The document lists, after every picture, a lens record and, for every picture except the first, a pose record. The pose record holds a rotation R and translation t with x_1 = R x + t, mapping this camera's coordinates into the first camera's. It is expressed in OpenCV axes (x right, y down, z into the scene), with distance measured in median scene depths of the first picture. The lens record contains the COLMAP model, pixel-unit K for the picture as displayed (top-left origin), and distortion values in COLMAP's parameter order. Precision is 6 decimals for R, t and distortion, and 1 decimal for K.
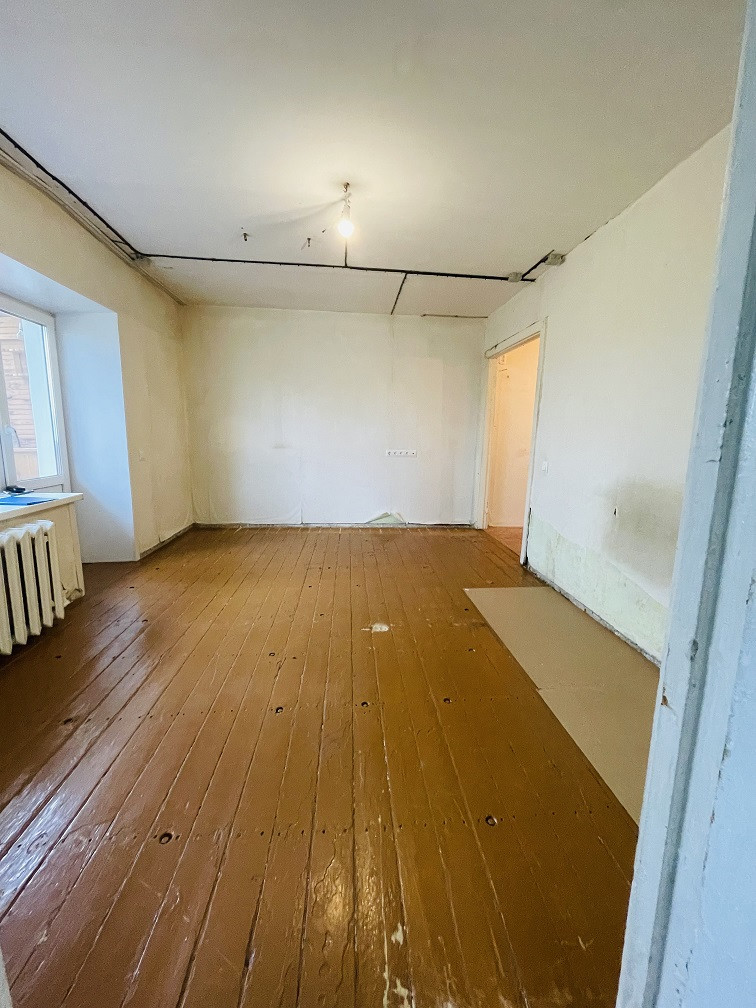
lens RADIAL K [[410.5, 0, 378.0], [0, 410.5, 504.0], [0, 0, 1]] dist [-0.000652, -0.000361]
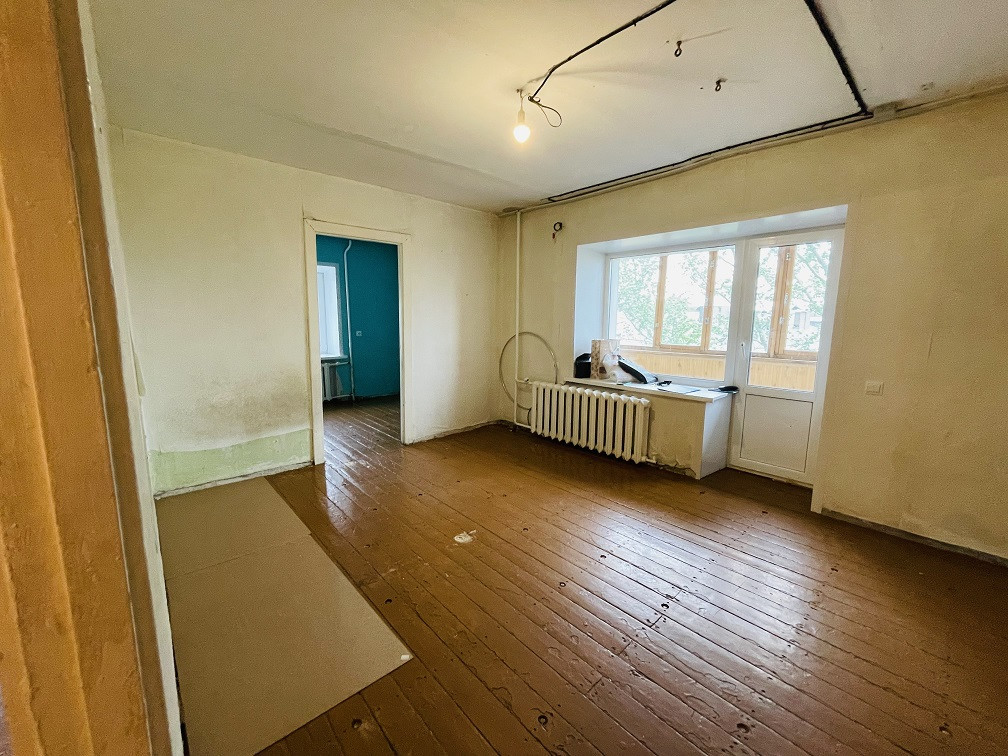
lens RADIAL K [[410.5, 0, 504.0], [0, 410.5, 378.0], [0, 0, 1]] dist [-0.000652, -0.000361]
pose [[-0.792350, 0.060236, -0.607086, 0.574397], [-0.124693, 0.958115, 0.257812, -0.391341], [0.597187, 0.279977, -0.751652, 1.905717]]
